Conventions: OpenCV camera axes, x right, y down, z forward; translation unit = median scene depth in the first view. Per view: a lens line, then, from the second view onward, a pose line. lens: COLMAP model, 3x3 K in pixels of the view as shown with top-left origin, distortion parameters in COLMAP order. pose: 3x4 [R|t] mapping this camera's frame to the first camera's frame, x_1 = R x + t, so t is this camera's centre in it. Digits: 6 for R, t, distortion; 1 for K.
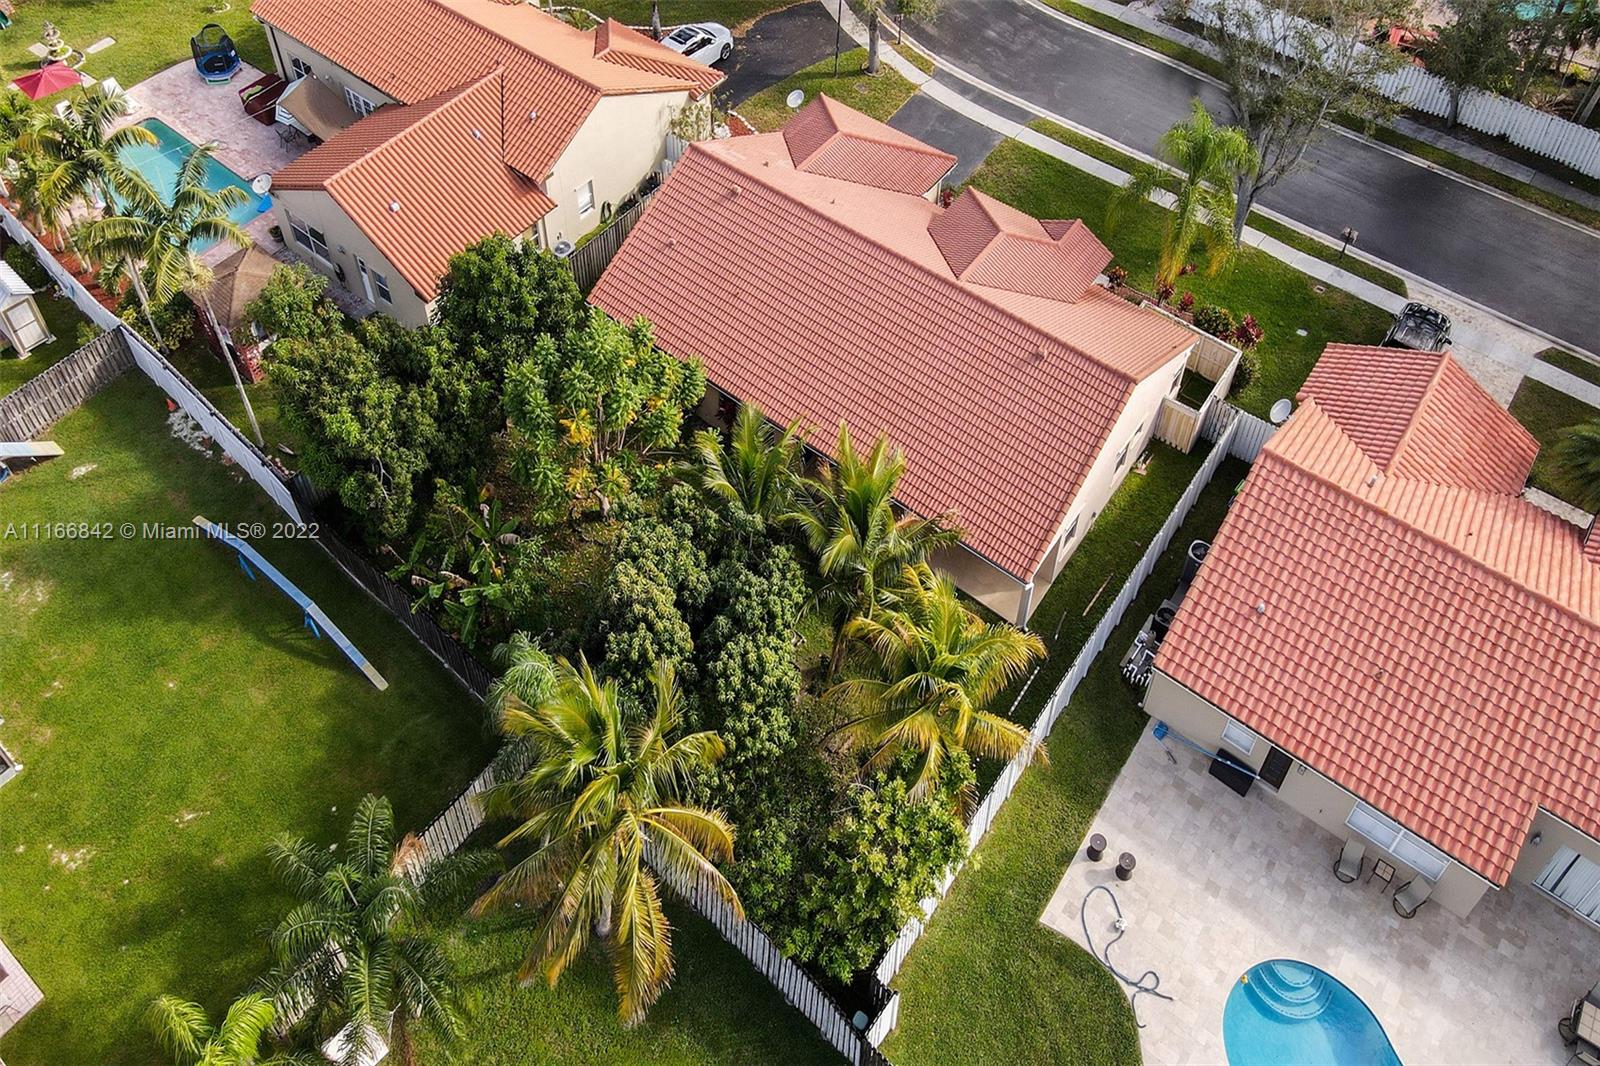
lens RADIAL K [[871.7, 0, 873.5], [0, 871.7, 434.7], [0, 0, 1]] dist [0.001817, 0.000641]
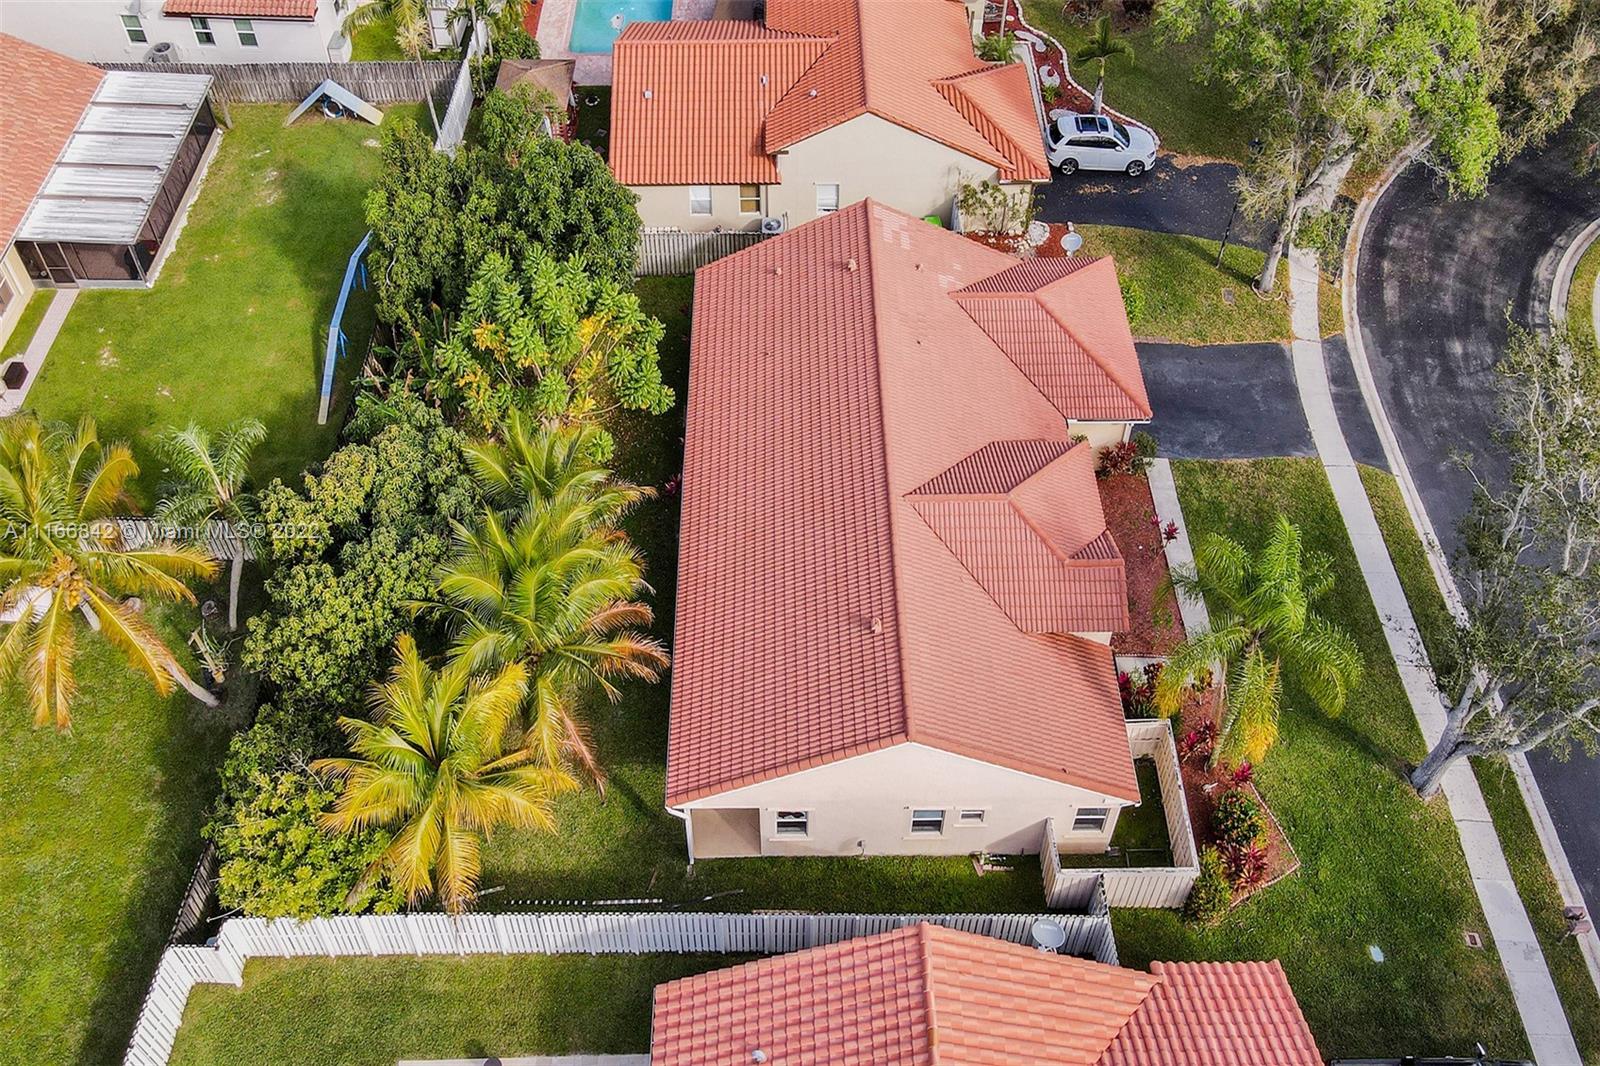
lens RADIAL K [[994.9, 0, 834.6], [0, 994.9, 532.1], [0, 0, 1]] dist [-0.000126, 0.000124]
pose [[0.611517, 0.670913, -0.419431, 0.491100], [-0.670647, 0.720793, 0.175185, -0.287026], [0.419857, 0.174161, 0.890723, 0.175676]]
